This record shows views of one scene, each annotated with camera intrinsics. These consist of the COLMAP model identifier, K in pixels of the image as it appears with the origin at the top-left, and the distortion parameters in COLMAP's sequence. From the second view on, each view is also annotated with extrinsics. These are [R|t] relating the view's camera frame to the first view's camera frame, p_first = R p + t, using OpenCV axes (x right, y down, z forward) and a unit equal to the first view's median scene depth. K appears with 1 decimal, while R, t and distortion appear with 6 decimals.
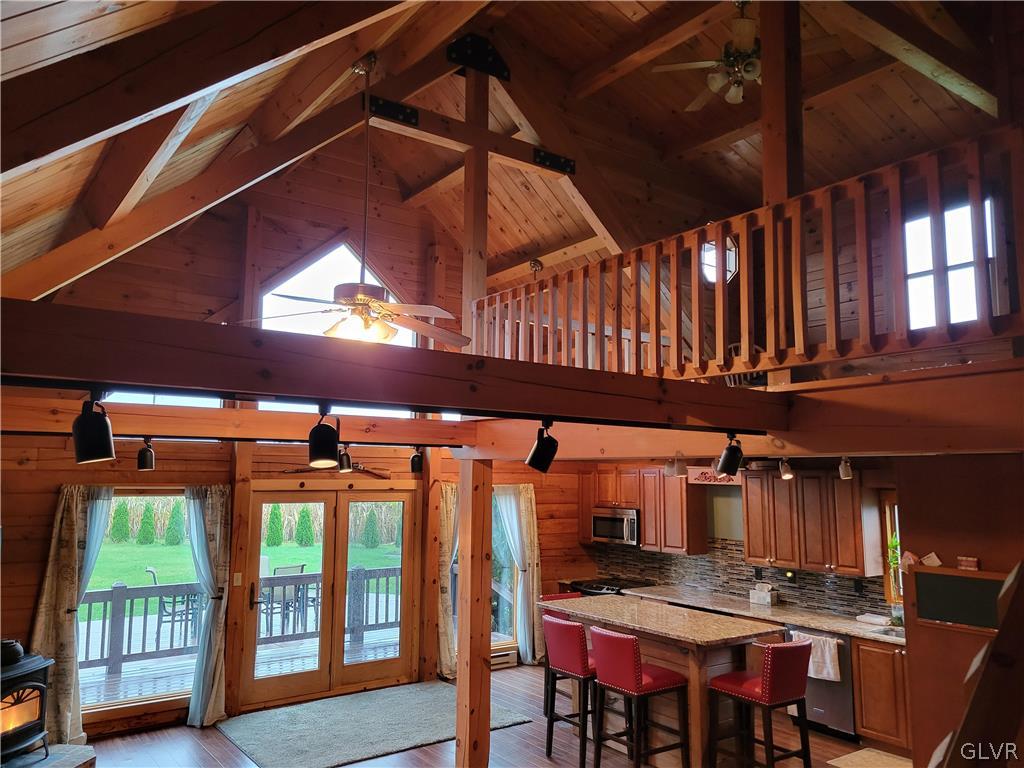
lens RADIAL K [[767.2, 0, 503.9], [0, 767.2, 387.4], [0, 0, 1]] dist [0.063774, -0.043736]
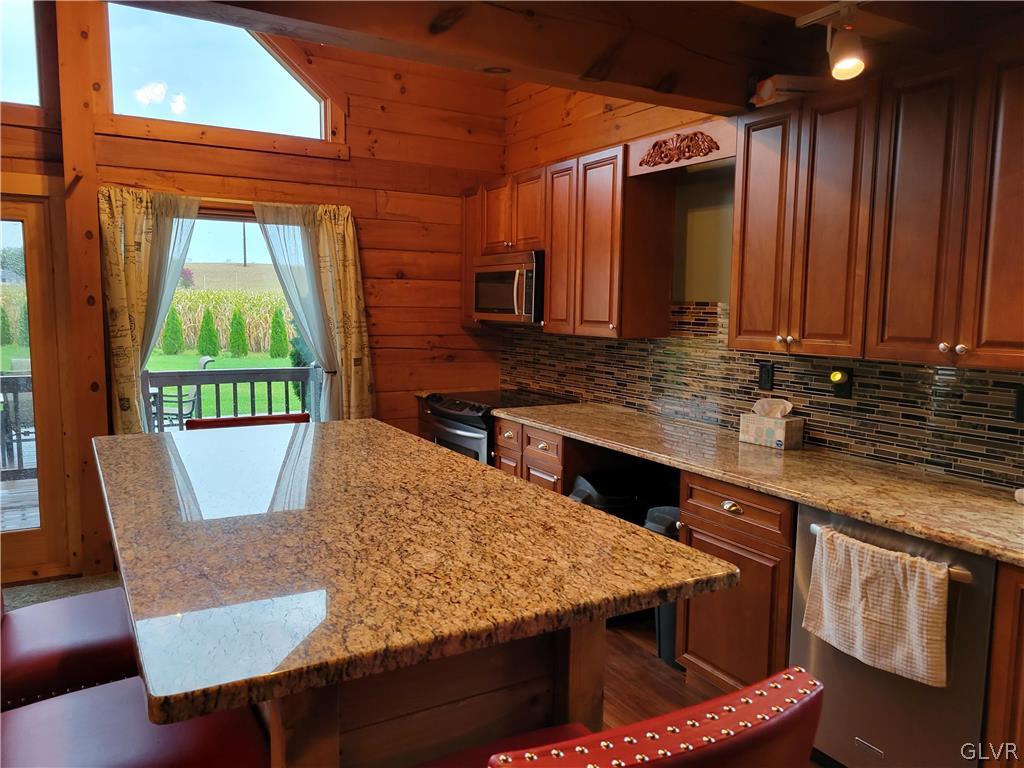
lens RADIAL K [[767.2, 0, 517.3], [0, 767.2, 386.0], [0, 0, 1]] dist [0.063774, -0.043736]
pose [[0.994458, 0.014992, -0.104063, 0.236263], [0.008556, 0.974958, 0.222222, 0.149934], [0.104789, -0.221881, 0.969427, 0.571903]]
